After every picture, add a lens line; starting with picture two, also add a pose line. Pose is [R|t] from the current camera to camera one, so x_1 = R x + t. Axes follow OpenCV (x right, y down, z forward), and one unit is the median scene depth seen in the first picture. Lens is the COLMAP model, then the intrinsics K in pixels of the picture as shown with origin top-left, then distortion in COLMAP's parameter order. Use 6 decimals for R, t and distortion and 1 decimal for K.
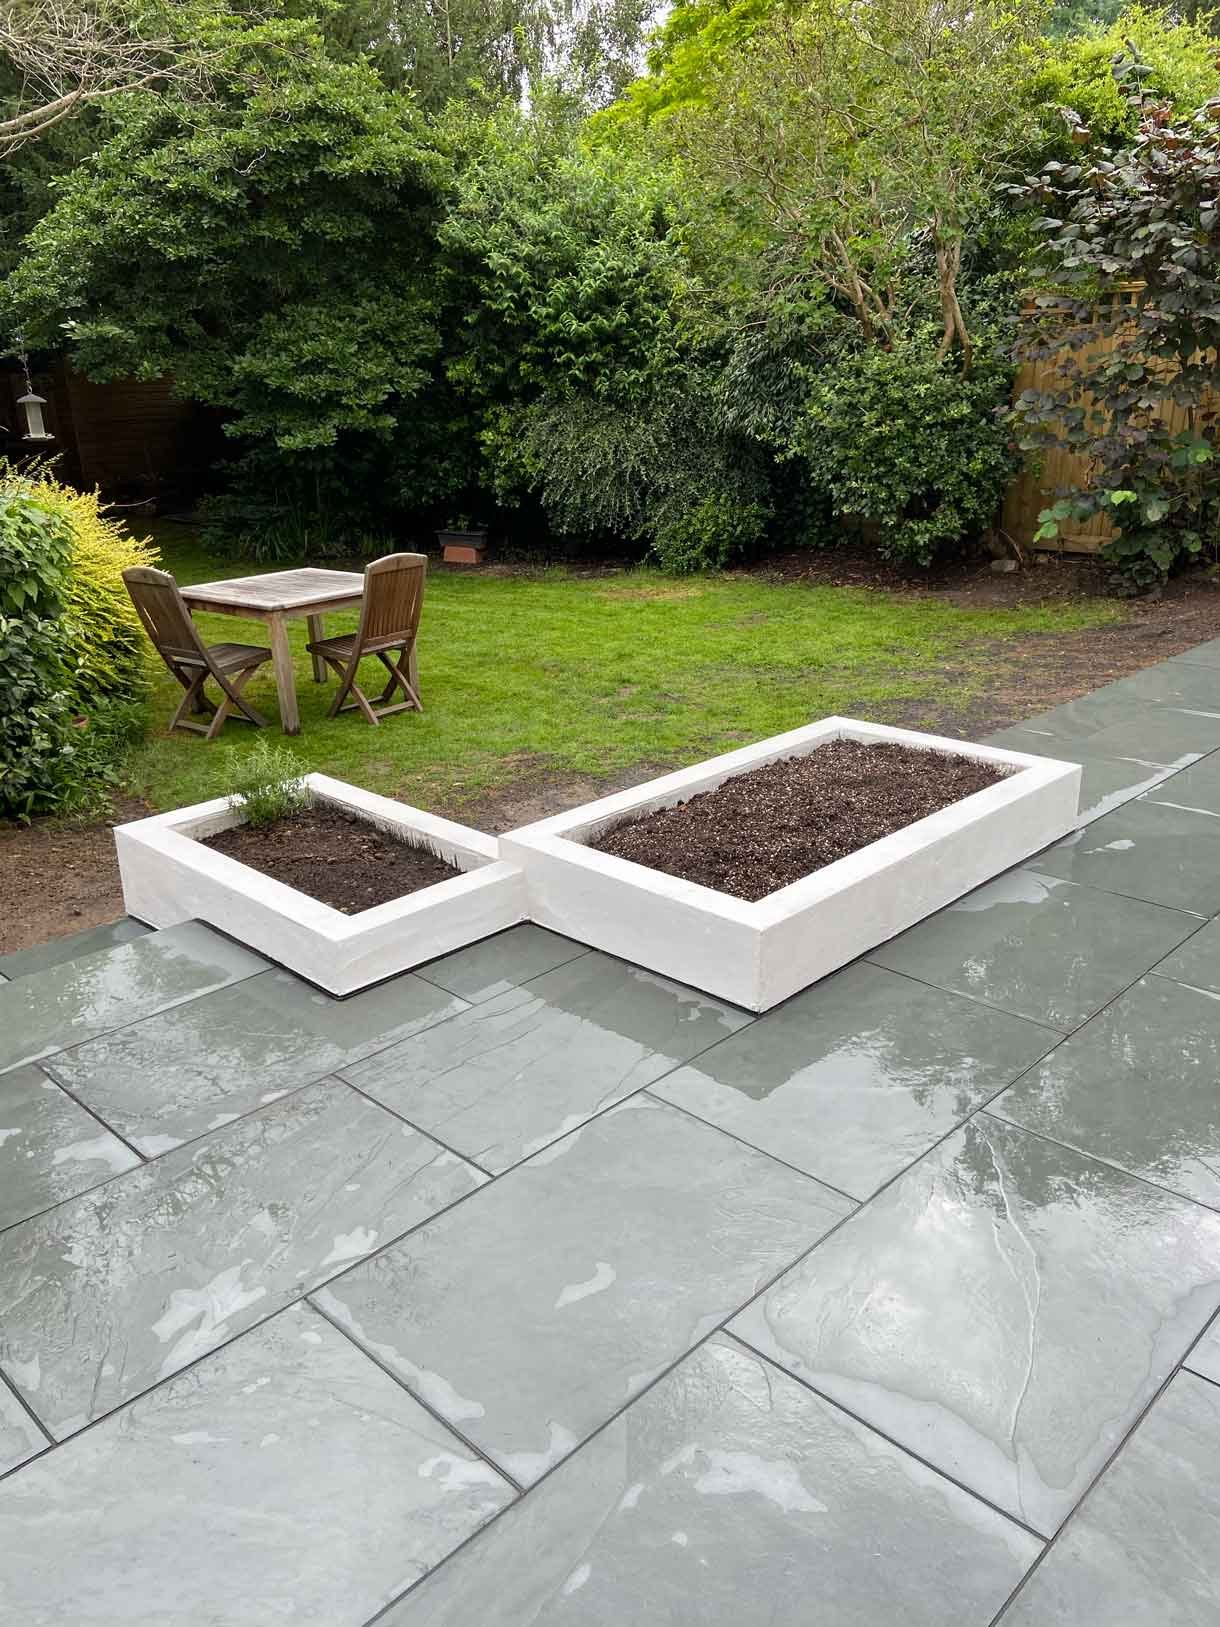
lens RADIAL K [[1239.0, 0, 598.8], [0, 1239.0, 809.1], [0, 0, 1]] dist [0.094496, -0.115430]
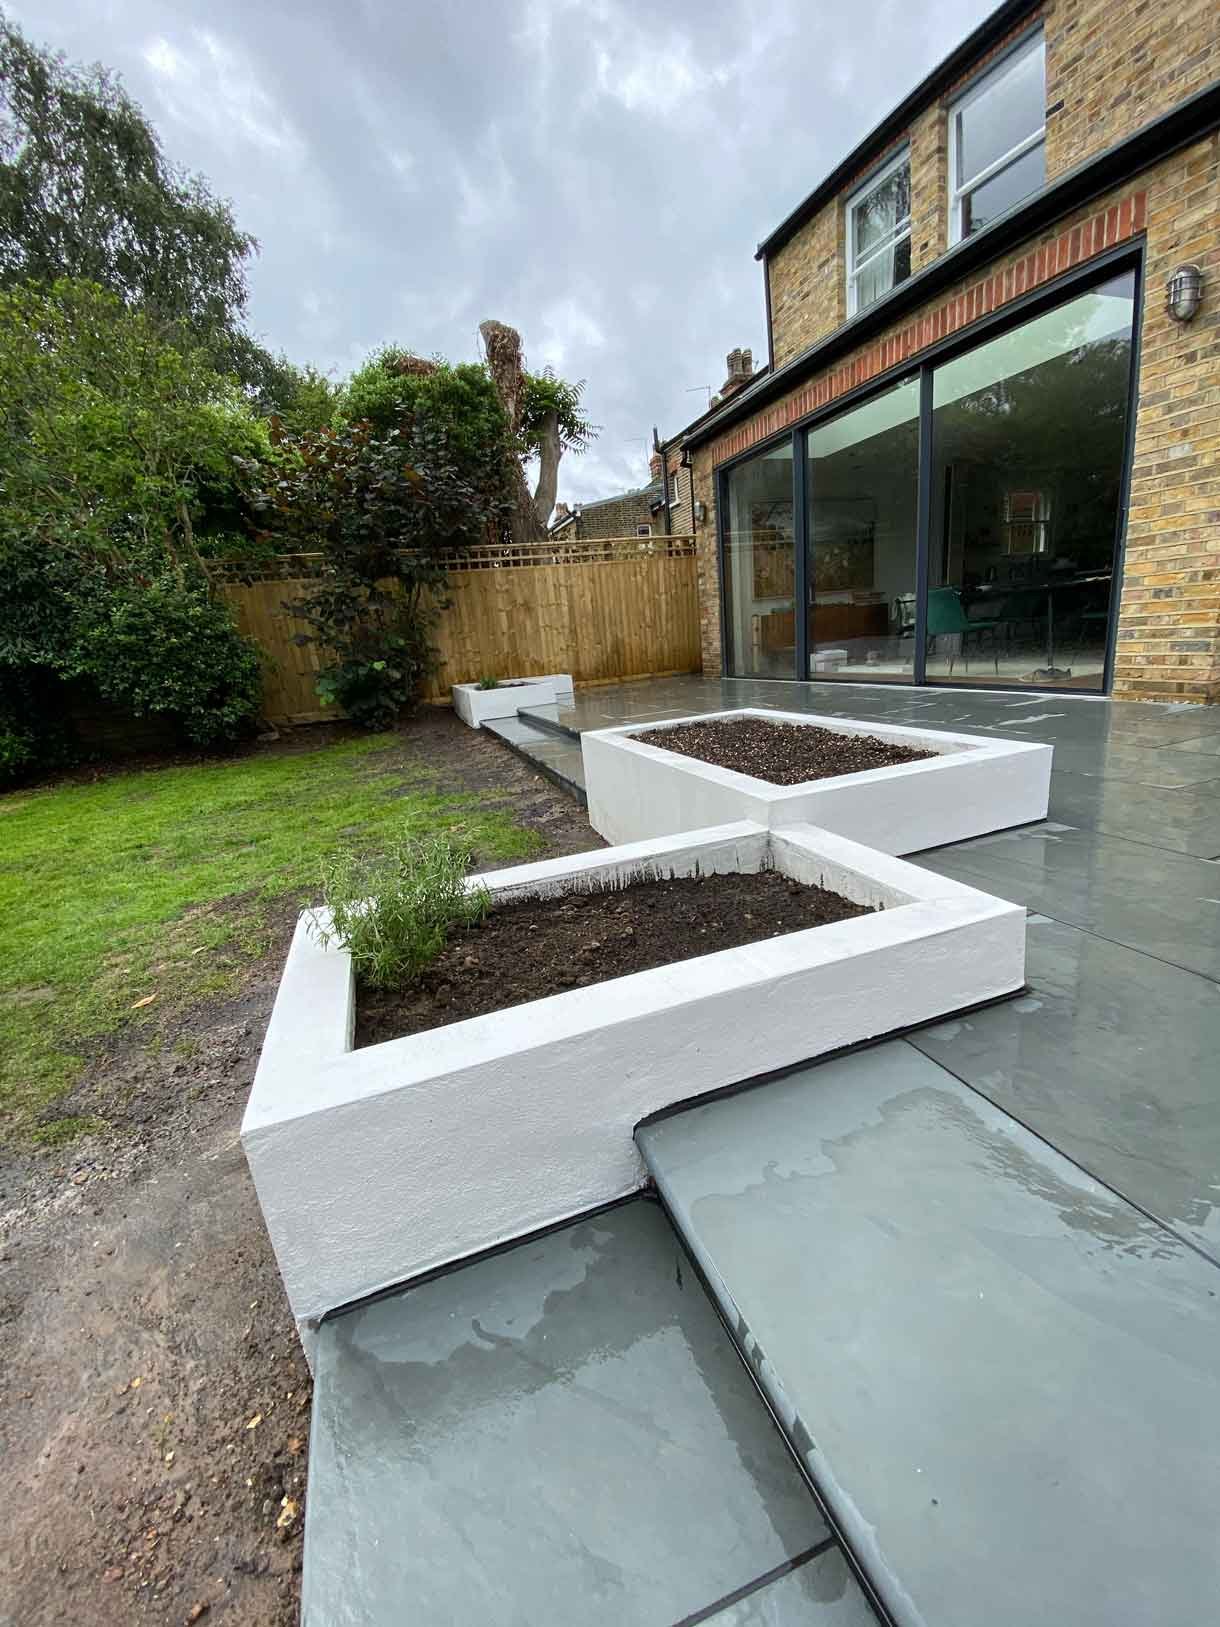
lens RADIAL K [[657.1, 0, 612.4], [0, 657.1, 815.7], [0, 0, 1]] dist [0.014948, -0.017990]
pose [[0.422989, -0.254236, 0.869738, -0.280832], [0.385620, 0.919085, 0.081118, -0.025584], [-0.819986, 0.301076, 0.486802, 0.460327]]
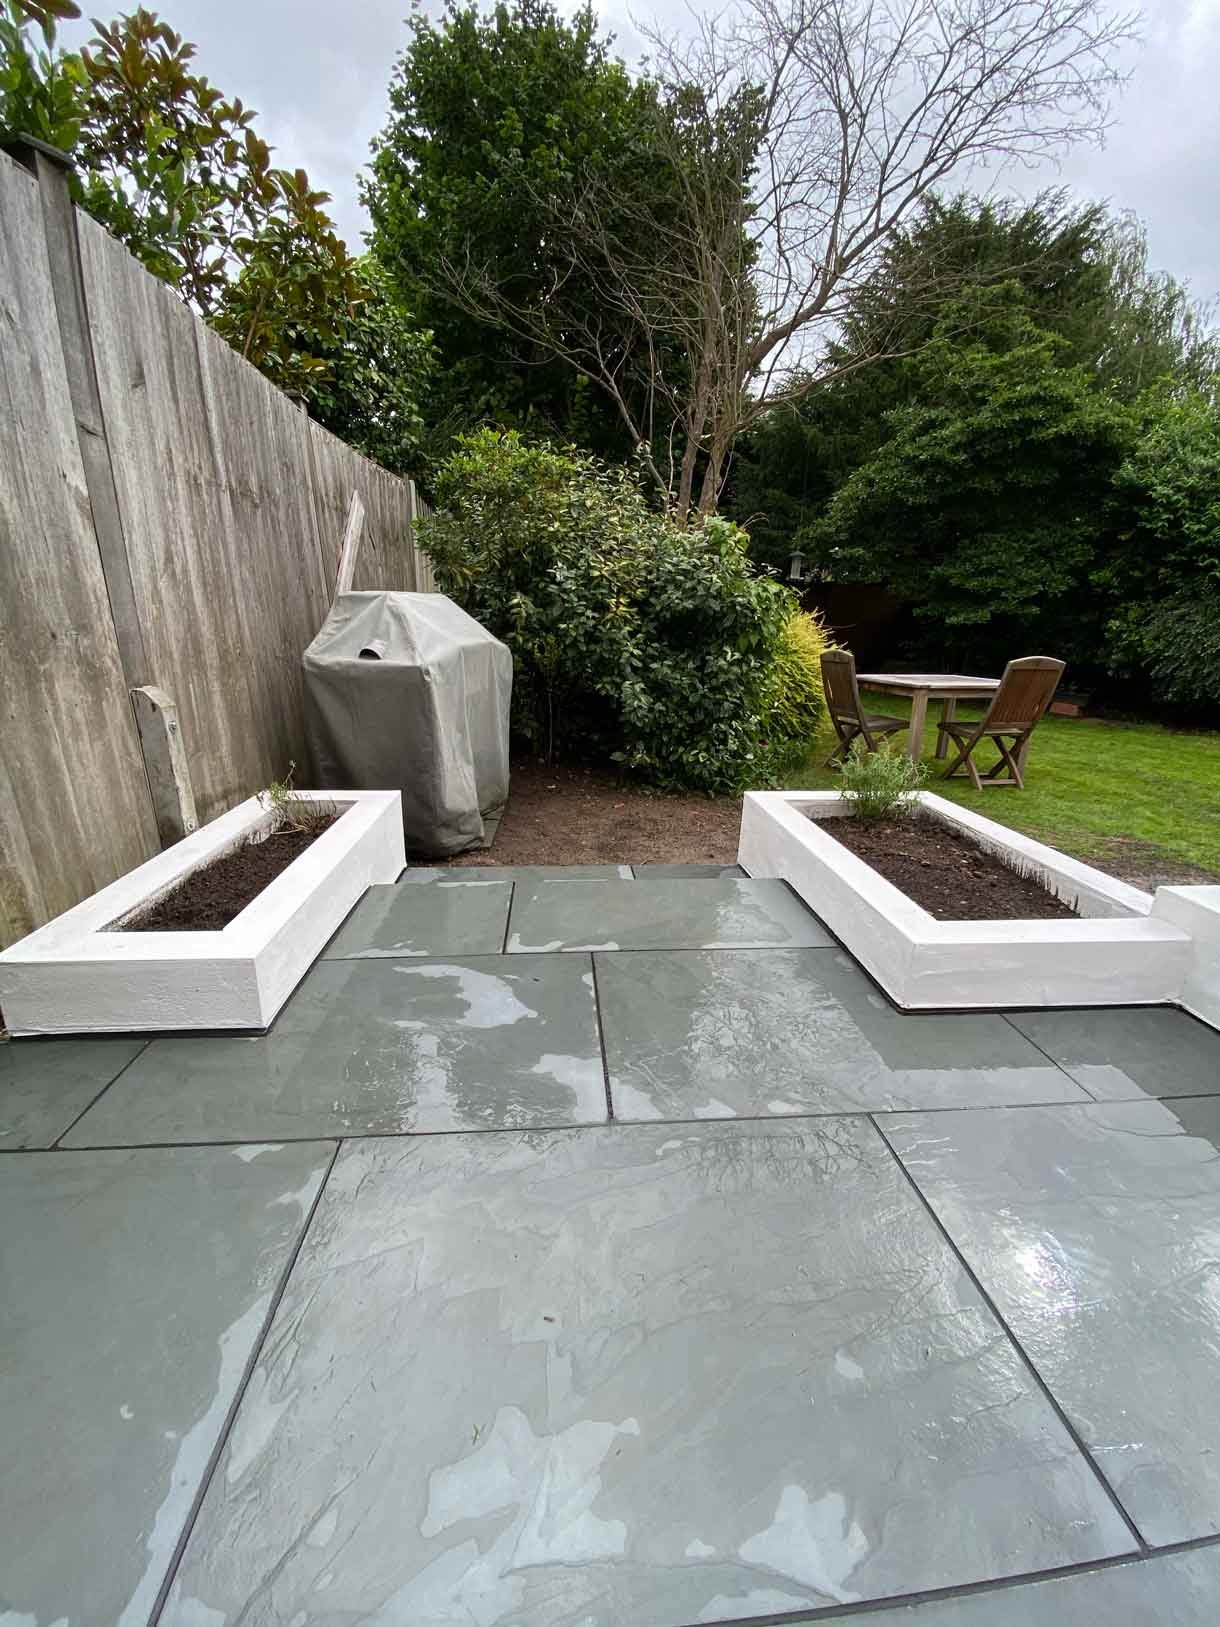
lens RADIAL K [[659.0, 0, 607.9], [0, 659.0, 811.2], [0, 0, 1]] dist [0.022595, -0.030726]
pose [[0.765574, 0.224814, -0.602789, -0.056650], [-0.259735, 0.965210, 0.030104, 0.028419], [0.588586, 0.133519, 0.797333, 0.239974]]
